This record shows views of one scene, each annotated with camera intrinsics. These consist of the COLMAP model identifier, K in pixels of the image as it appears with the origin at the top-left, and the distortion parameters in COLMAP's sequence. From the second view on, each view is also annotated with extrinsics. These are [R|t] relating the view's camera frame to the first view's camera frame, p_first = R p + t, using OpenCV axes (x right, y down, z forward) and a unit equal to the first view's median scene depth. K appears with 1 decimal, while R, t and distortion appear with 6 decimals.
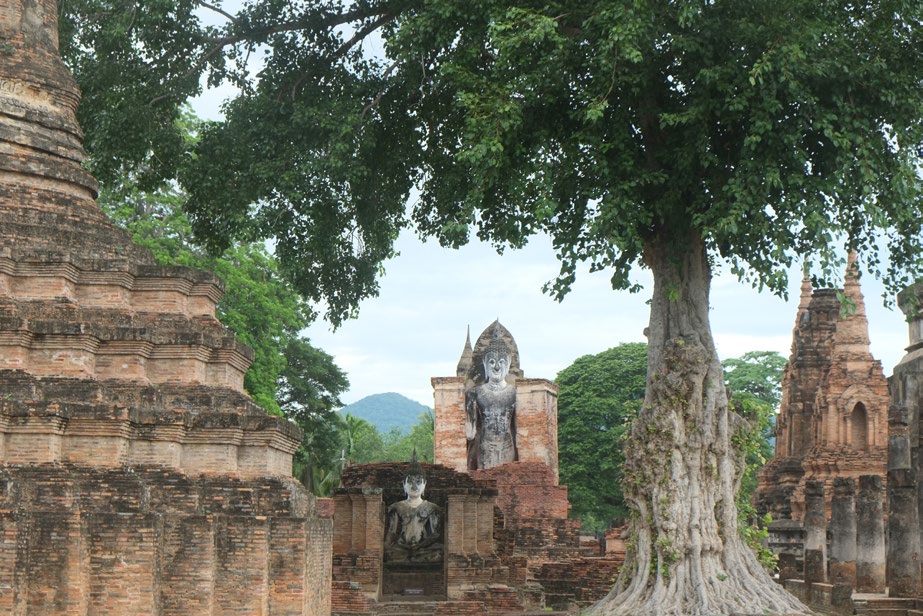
lens RADIAL K [[2129.5, 0, 460.5], [0, 2129.5, 303.1], [0, 0, 1]] dist [-0.013694, 0.000000]
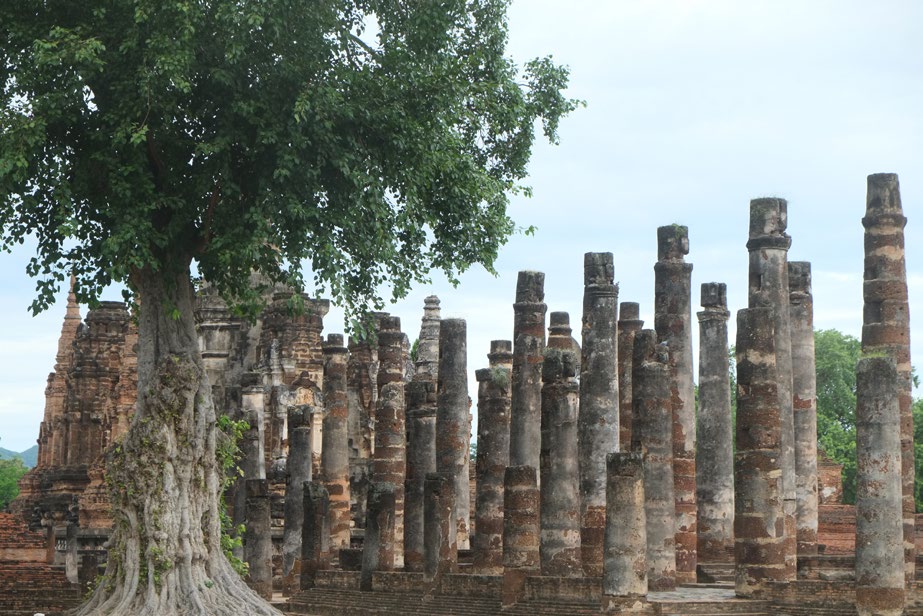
lens RADIAL K [[2129.5, 0, 459.1], [0, 2129.5, 312.4], [0, 0, 1]] dist [-0.013694, 0.000000]
pose [[0.913846, 0.037364, 0.404338, -0.192391], [-0.038149, 0.999253, -0.006119, -0.003491], [-0.404265, -0.009834, 0.914589, -0.008748]]
